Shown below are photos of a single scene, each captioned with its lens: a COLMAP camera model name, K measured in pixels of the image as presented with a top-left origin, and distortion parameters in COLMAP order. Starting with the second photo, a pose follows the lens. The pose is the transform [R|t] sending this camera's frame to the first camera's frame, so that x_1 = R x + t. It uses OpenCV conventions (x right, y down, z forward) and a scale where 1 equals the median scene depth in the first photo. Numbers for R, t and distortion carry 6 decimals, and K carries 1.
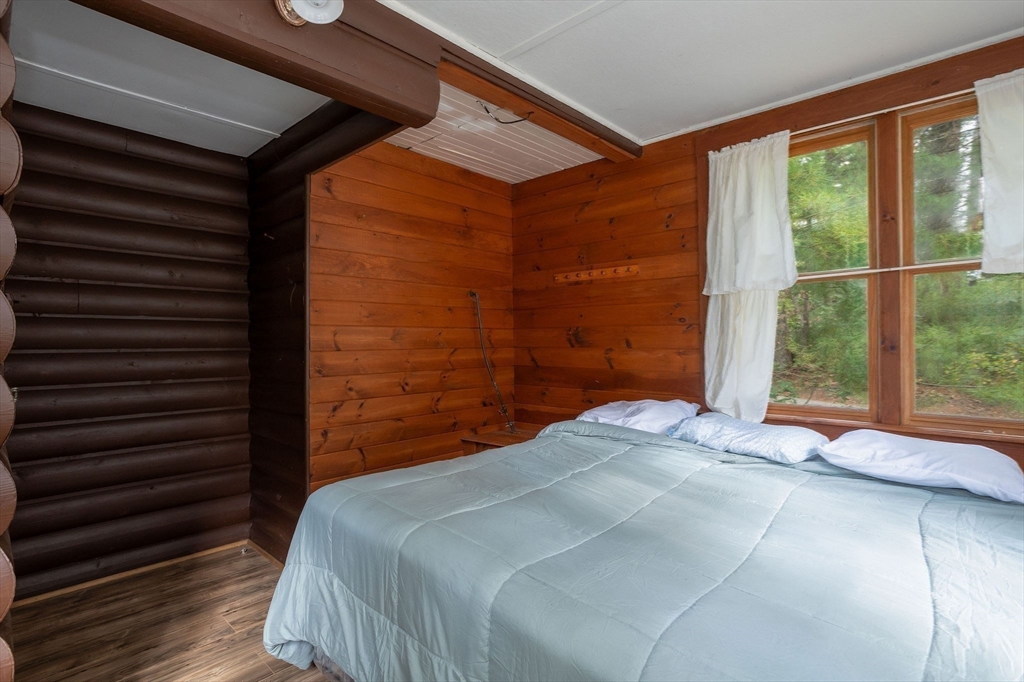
lens RADIAL K [[493.8, 0, 514.3], [0, 493.8, 339.1], [0, 0, 1]] dist [-0.021652, 0.001699]
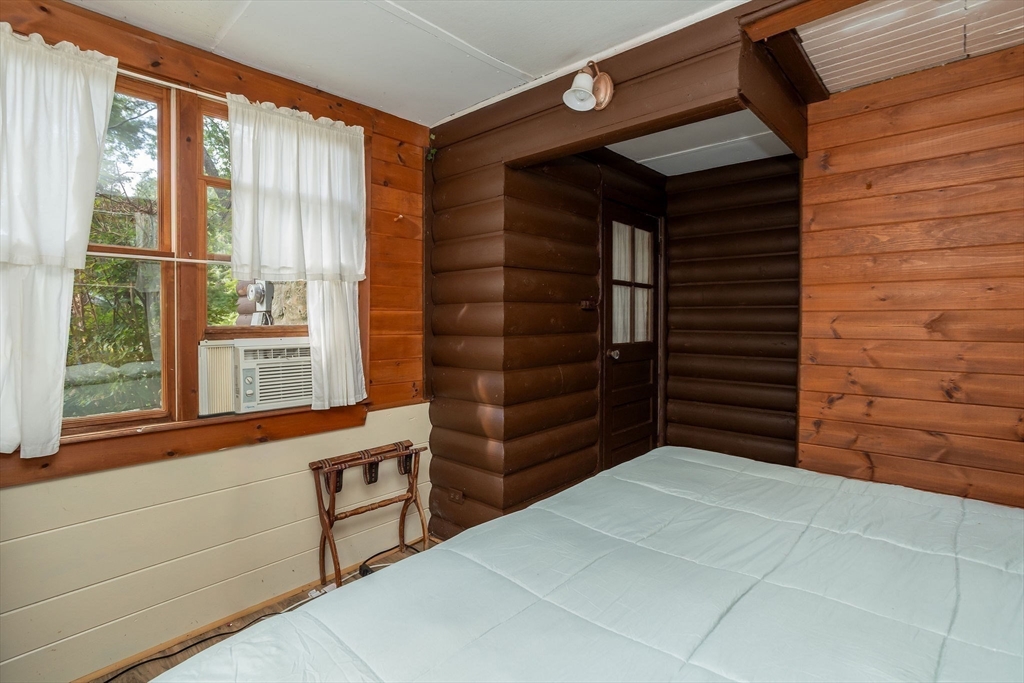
lens RADIAL K [[493.8, 0, 514.6], [0, 493.8, 330.8], [0, 0, 1]] dist [-0.021652, 0.001699]
pose [[0.024696, 0.019217, -0.999510, 0.876676], [0.000461, 0.999815, 0.019234, -0.014717], [0.999695, -0.000936, 0.024683, 0.609731]]
